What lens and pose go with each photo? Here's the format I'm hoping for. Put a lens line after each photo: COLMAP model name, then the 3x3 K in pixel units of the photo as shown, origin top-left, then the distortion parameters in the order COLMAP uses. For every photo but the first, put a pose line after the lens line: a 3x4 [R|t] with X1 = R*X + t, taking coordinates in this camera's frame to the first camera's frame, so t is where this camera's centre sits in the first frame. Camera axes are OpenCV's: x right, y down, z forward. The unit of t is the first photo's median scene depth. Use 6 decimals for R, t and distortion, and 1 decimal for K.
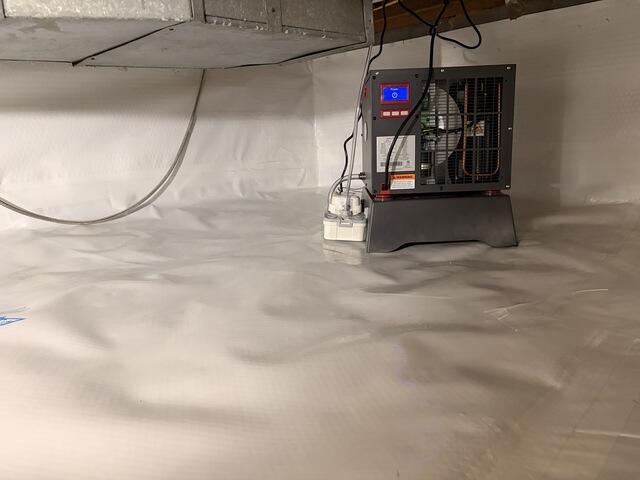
lens RADIAL K [[482.2, 0, 322.9], [0, 482.2, 240.9], [0, 0, 1]] dist [0.014123, -0.012427]
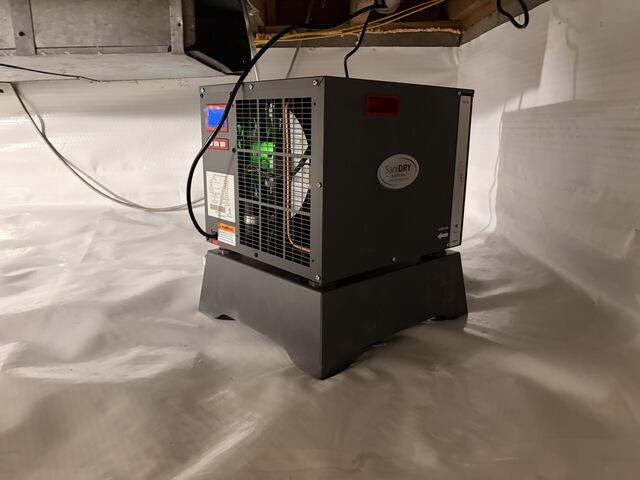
lens RADIAL K [[482.2, 0, 320.3], [0, 482.2, 238.1], [0, 0, 1]] dist [0.014123, -0.012427]
pose [[0.682330, 0.215800, -0.698467, 0.788403], [-0.191683, 0.974822, 0.113929, -0.229388], [0.705467, 0.056147, 0.706515, 0.572547]]
